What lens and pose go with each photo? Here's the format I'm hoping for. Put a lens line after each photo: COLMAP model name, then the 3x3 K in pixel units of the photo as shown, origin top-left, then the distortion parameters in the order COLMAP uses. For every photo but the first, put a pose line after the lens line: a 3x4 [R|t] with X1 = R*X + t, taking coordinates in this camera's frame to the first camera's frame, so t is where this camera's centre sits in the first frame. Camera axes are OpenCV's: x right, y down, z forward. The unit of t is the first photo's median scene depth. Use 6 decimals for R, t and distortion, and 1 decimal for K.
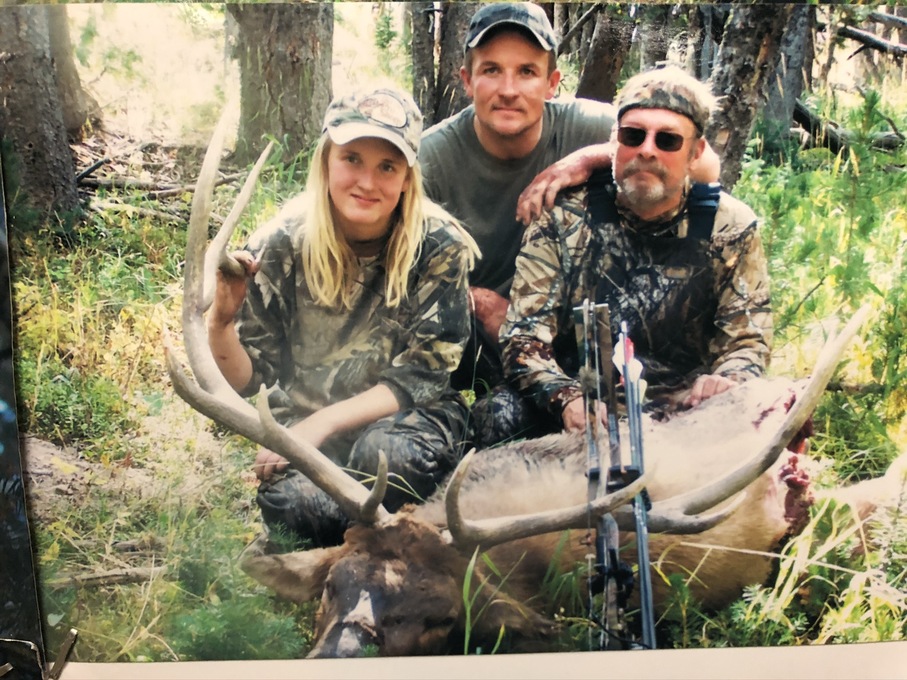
lens RADIAL K [[740.1, 0, 451.8], [0, 740.1, 340.3], [0, 0, 1]] dist [0.000513, -0.021103]
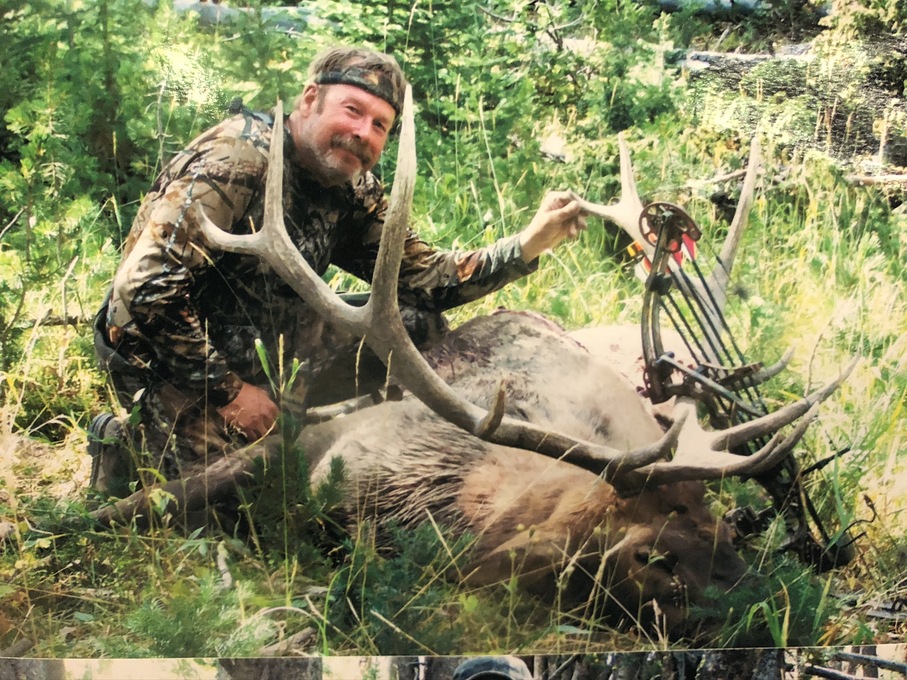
lens RADIAL K [[740.1, 0, 454.8], [0, 740.1, 340.6], [0, 0, 1]] dist [0.000513, -0.021103]
pose [[0.999934, 0.003287, 0.010985, 0.013575], [-0.003211, 0.999971, -0.006904, -0.886237], [-0.011008, 0.006868, 0.999916, -0.044352]]
